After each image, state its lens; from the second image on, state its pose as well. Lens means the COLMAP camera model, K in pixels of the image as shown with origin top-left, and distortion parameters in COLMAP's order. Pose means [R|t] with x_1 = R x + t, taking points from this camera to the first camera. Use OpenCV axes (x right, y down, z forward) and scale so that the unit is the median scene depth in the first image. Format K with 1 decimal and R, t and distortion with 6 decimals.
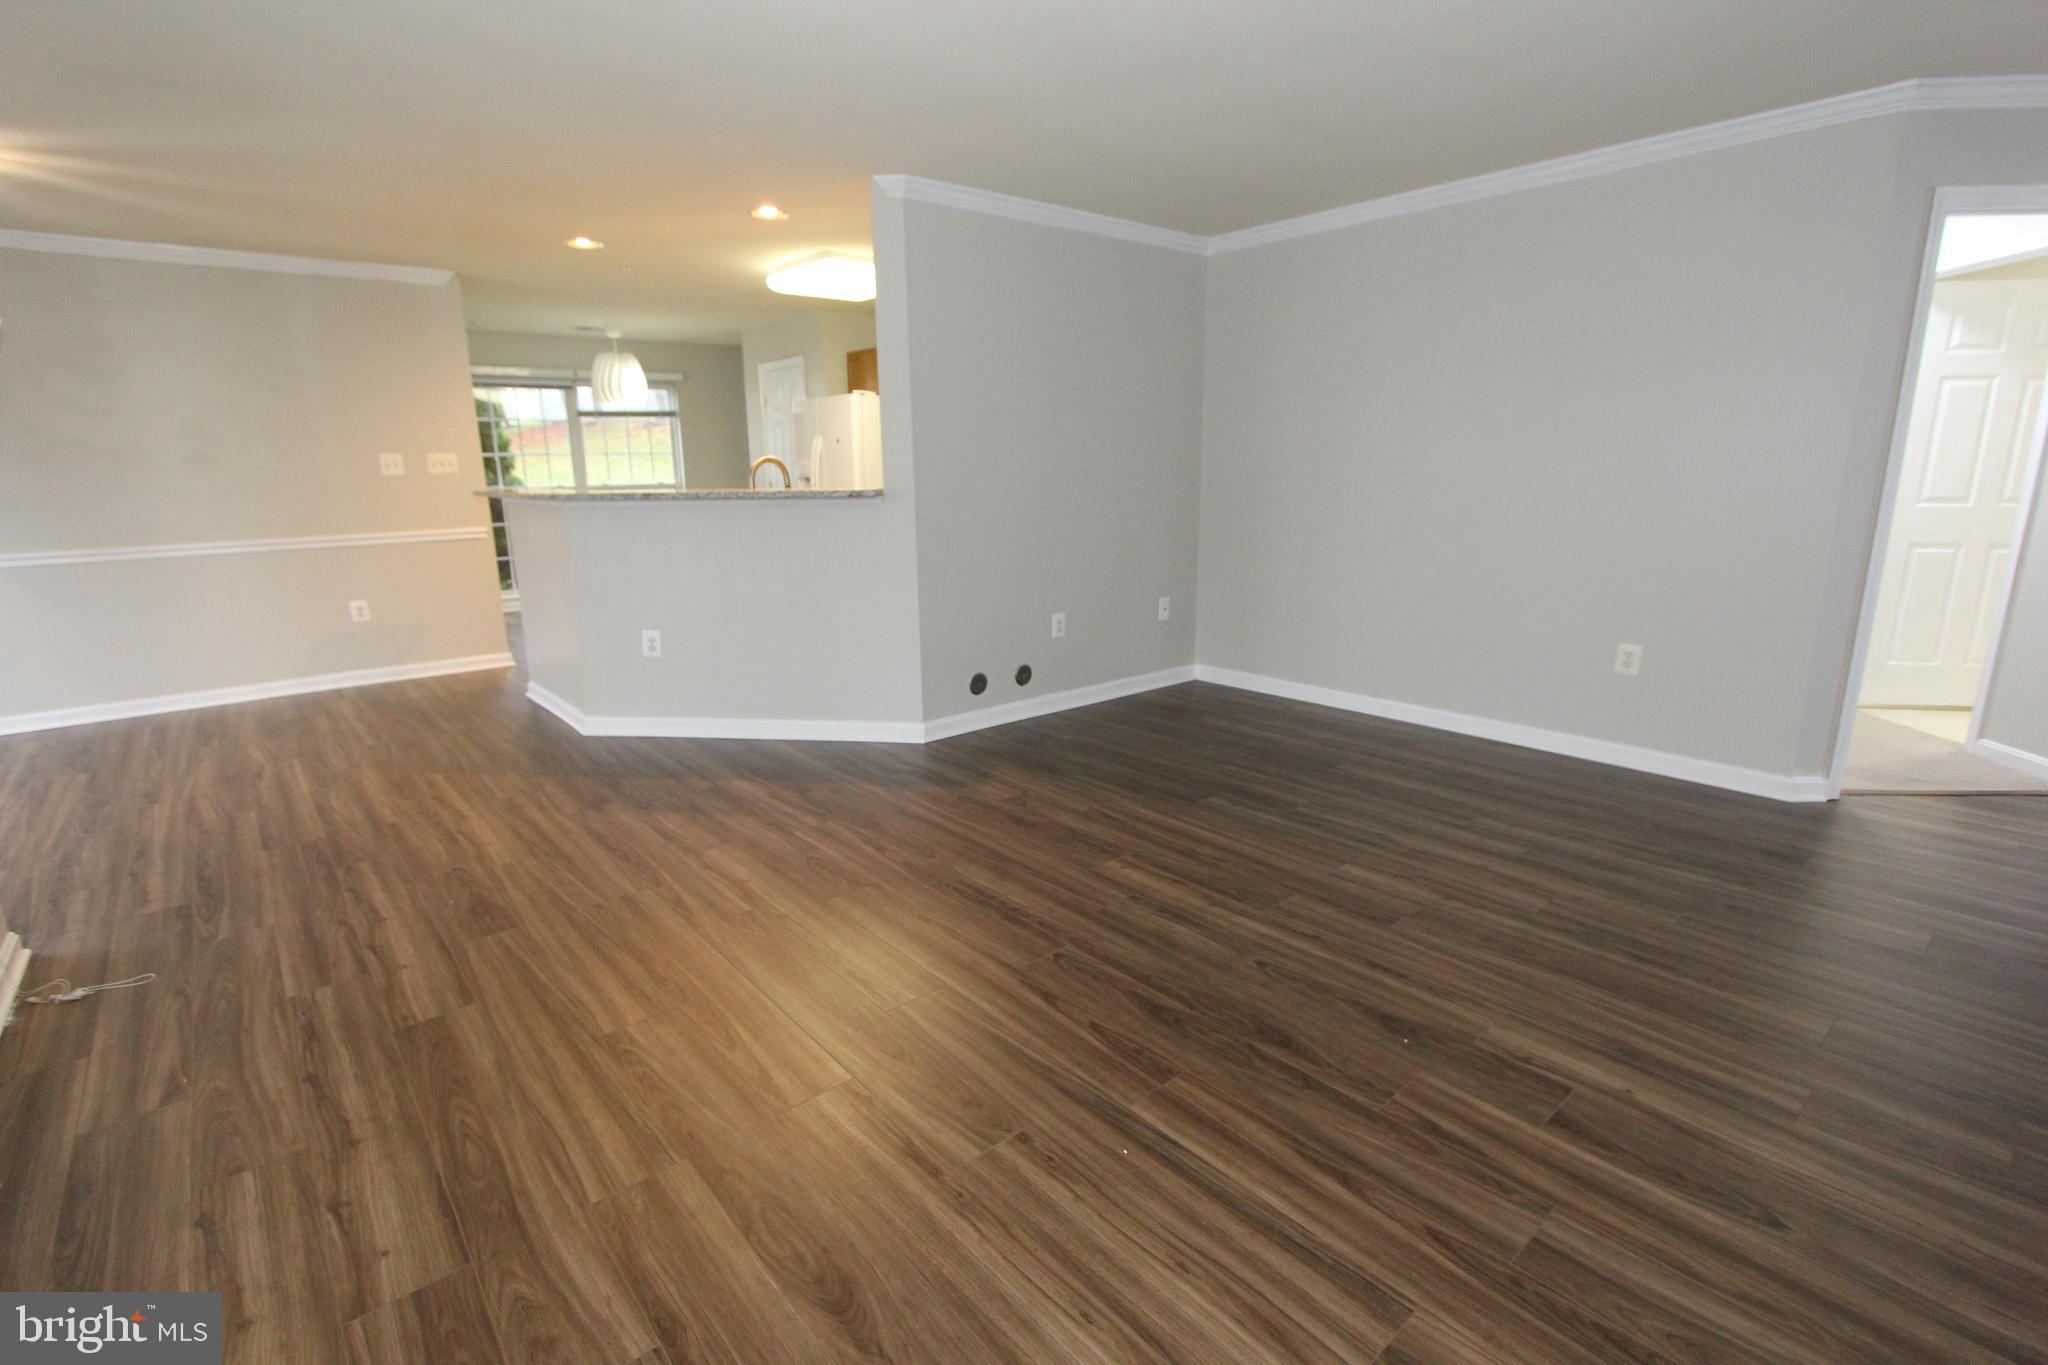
lens RADIAL K [[947.0, 0, 1014.2], [0, 947.0, 680.3], [0, 0, 1]] dist [-0.021685, 0.002881]
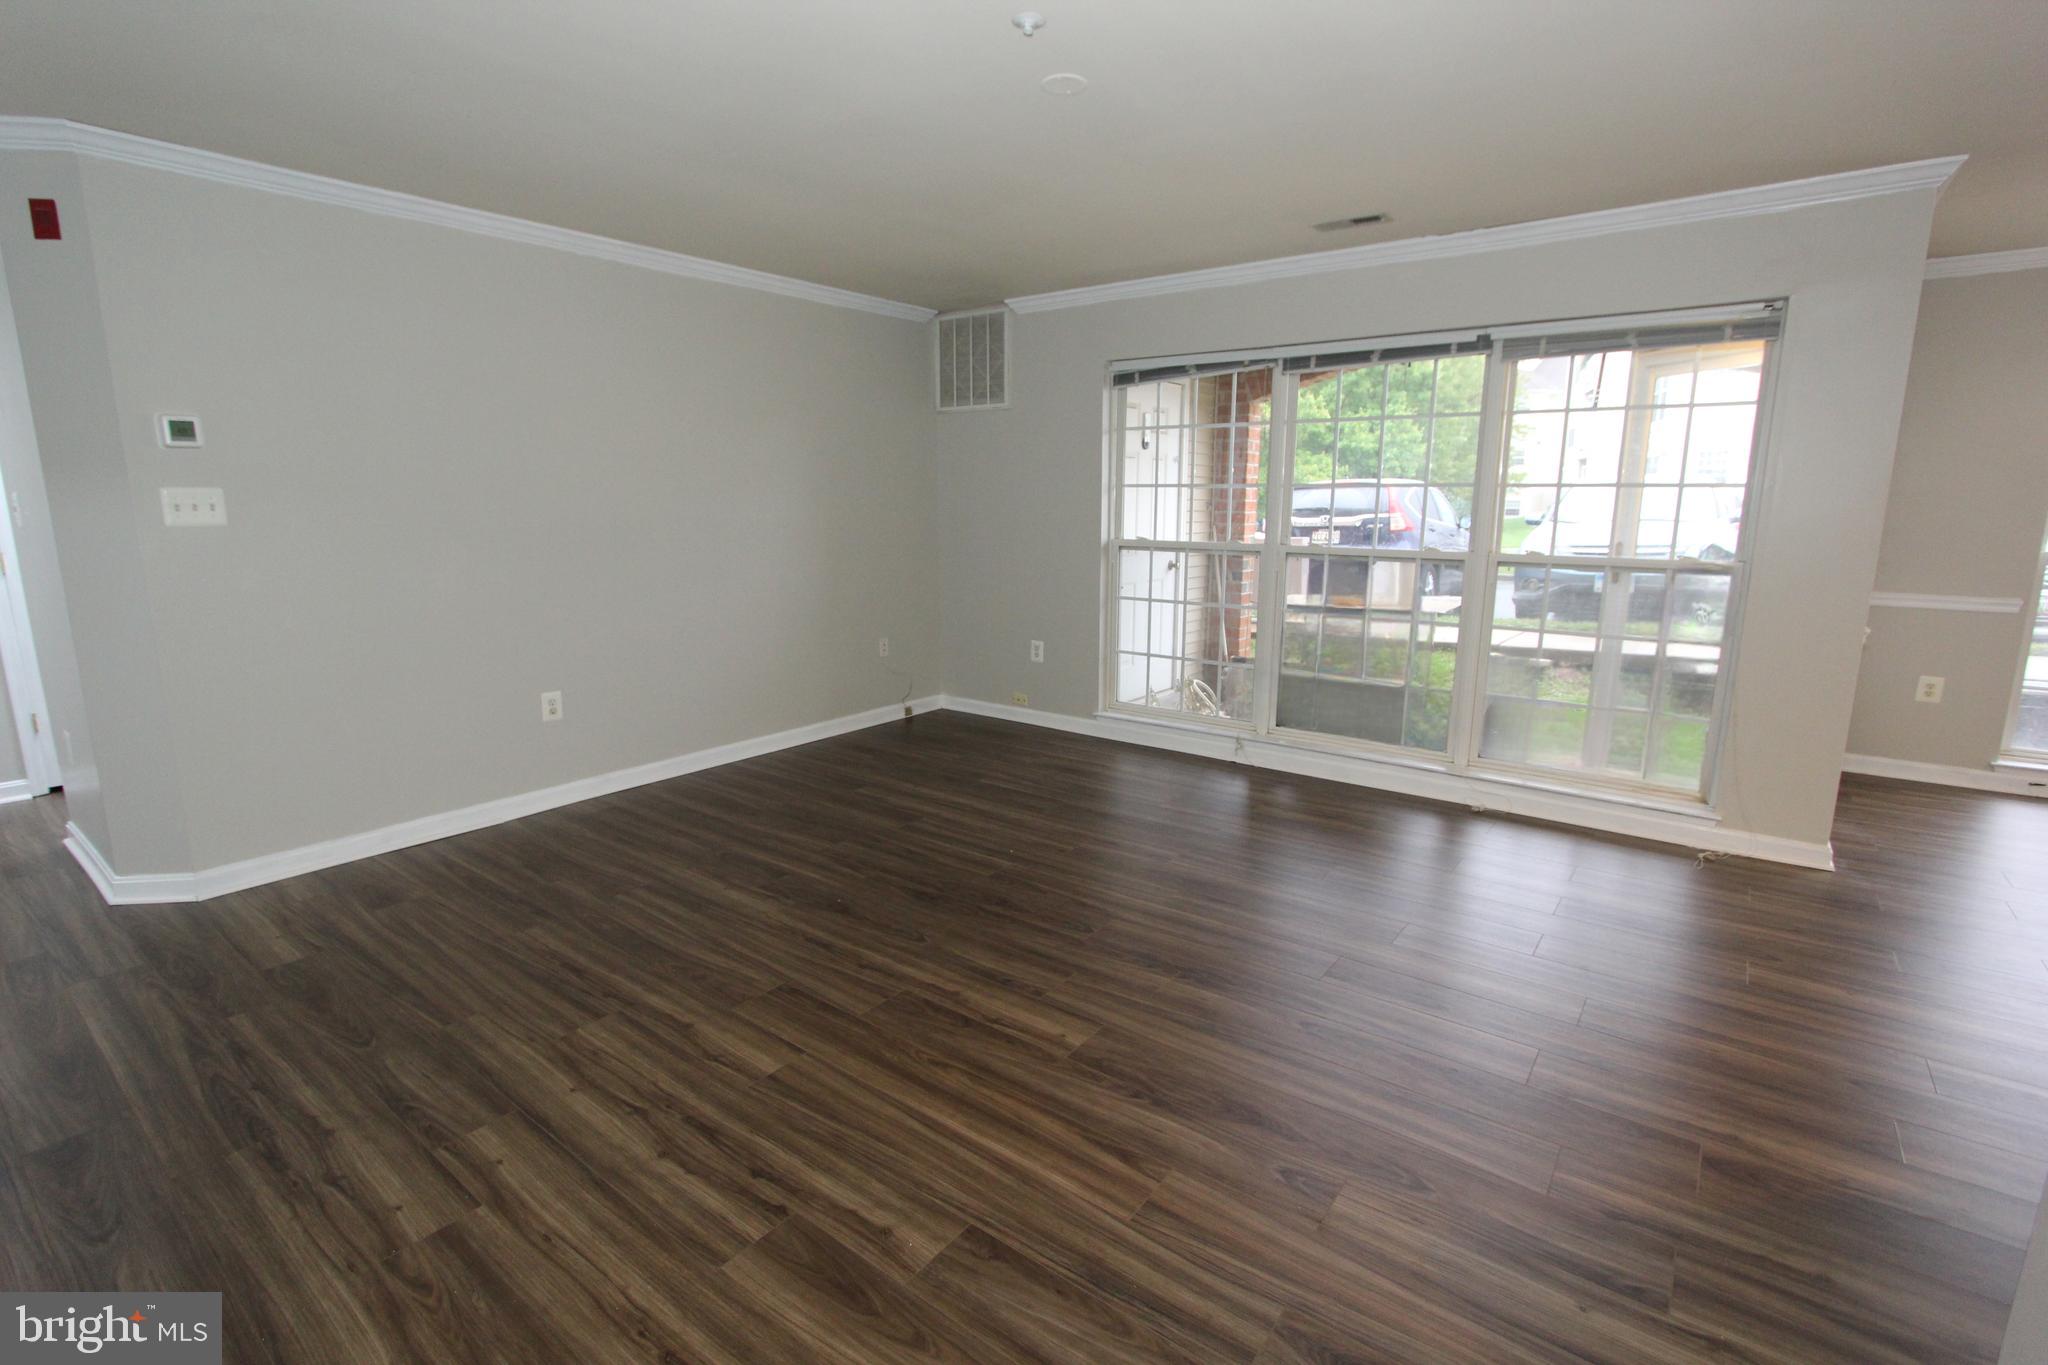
lens RADIAL K [[947.0, 0, 1014.0], [0, 947.0, 678.7], [0, 0, 1]] dist [-0.021685, 0.002881]
pose [[-0.977925, 0.051279, -0.202568, 0.285281], [-0.034833, 0.915851, 0.400004, -0.371642], [0.206034, 0.398230, -0.893847, 1.503982]]
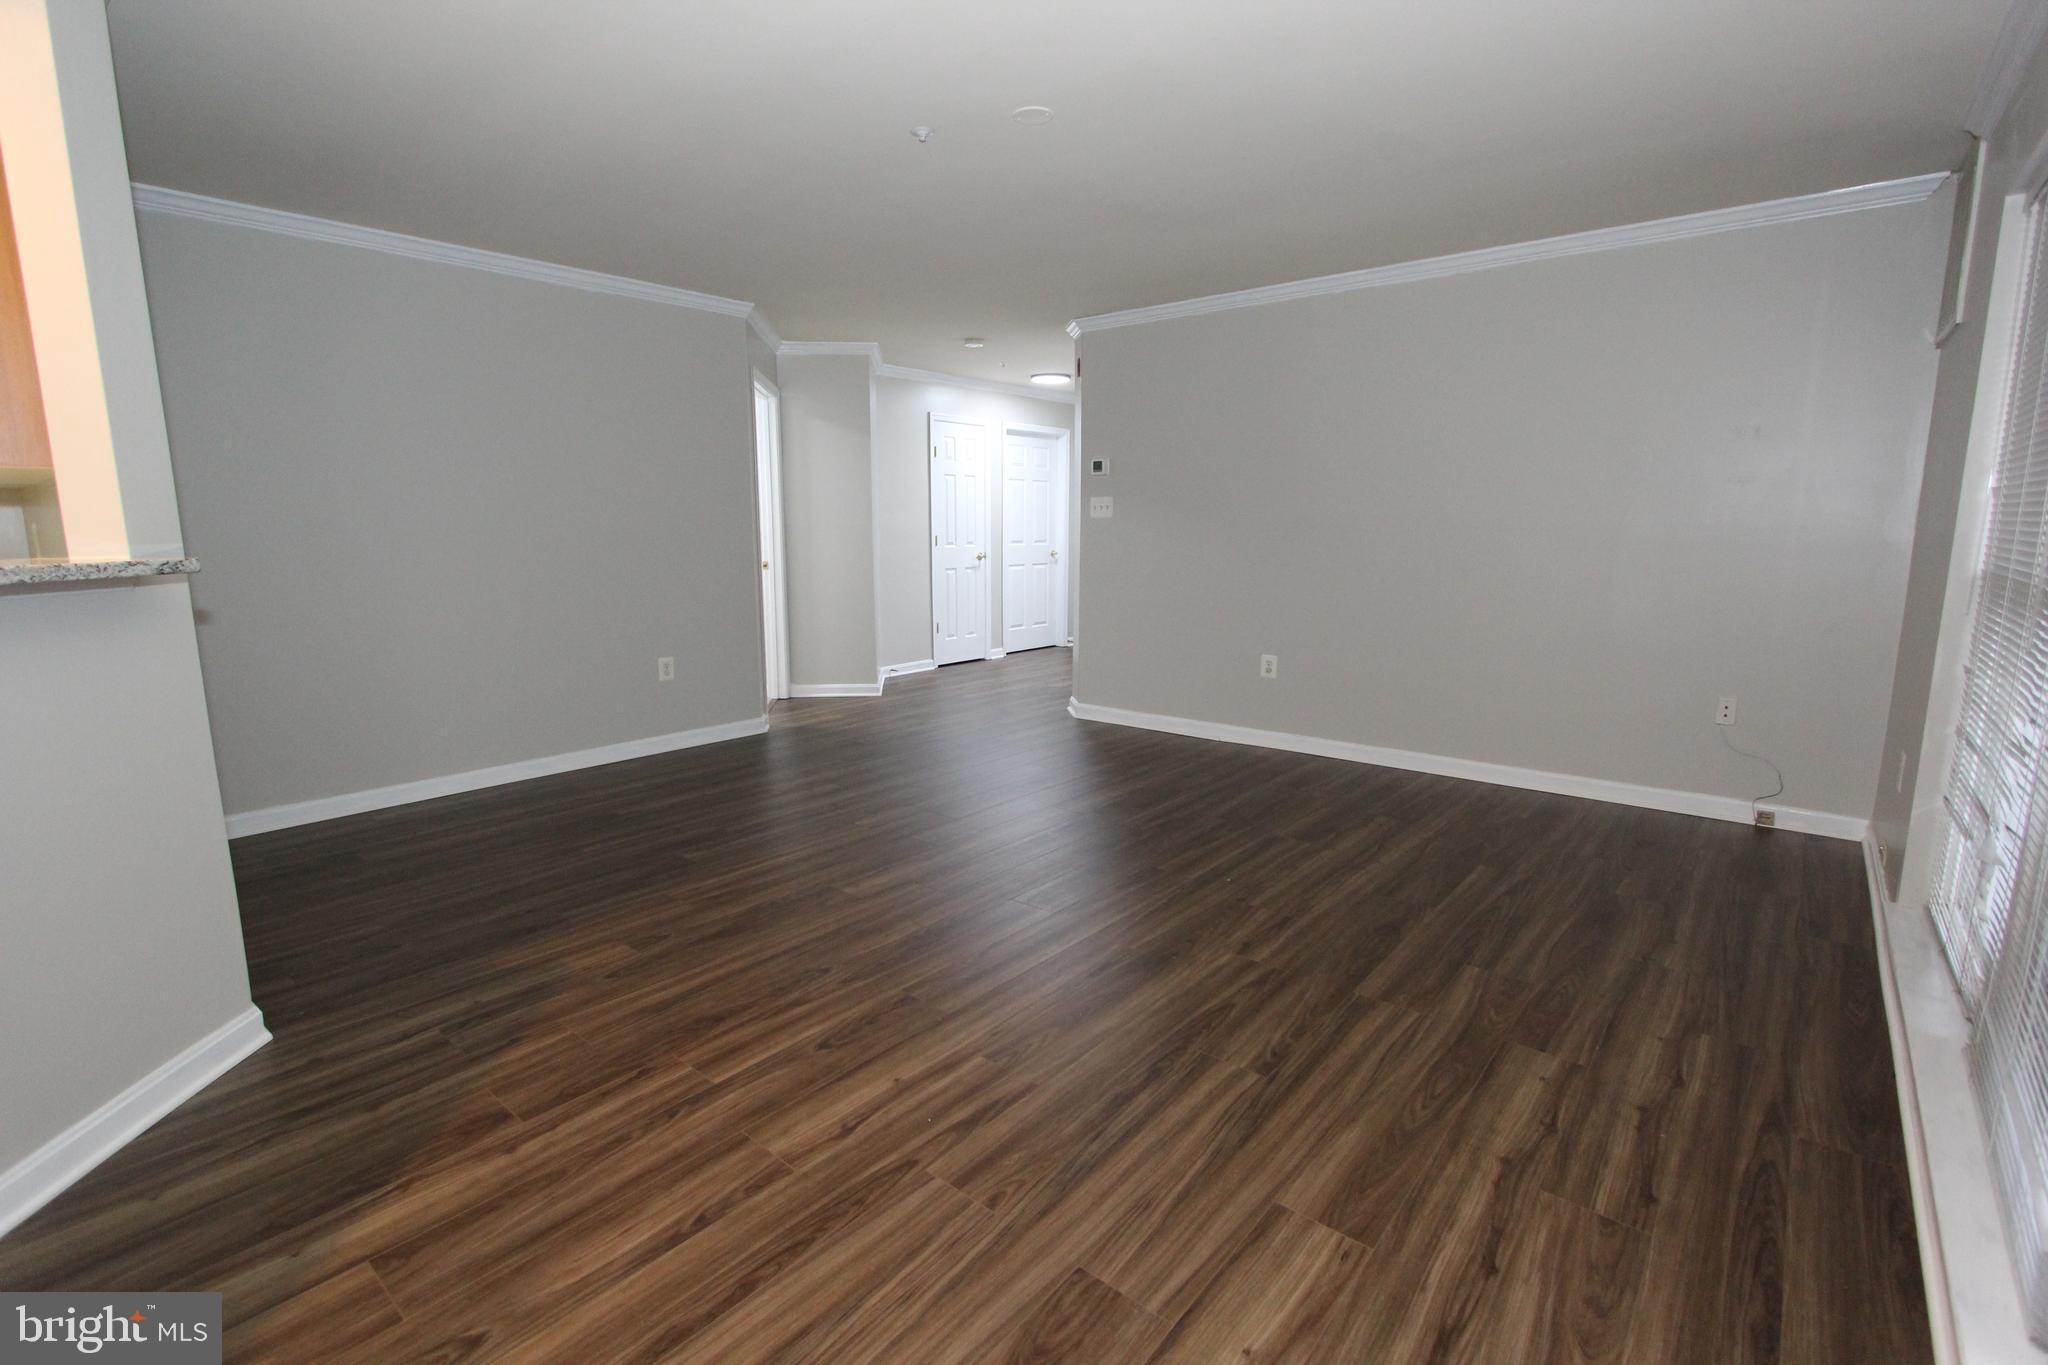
lens RADIAL K [[947.0, 0, 1003.4], [0, 947.0, 680.3], [0, 0, 1]] dist [-0.021685, 0.002881]
pose [[-0.157791, -0.149309, 0.976119, -0.876624], [0.226660, 0.956634, 0.182968, -0.174700], [-0.961107, 0.250118, -0.117106, 0.864948]]
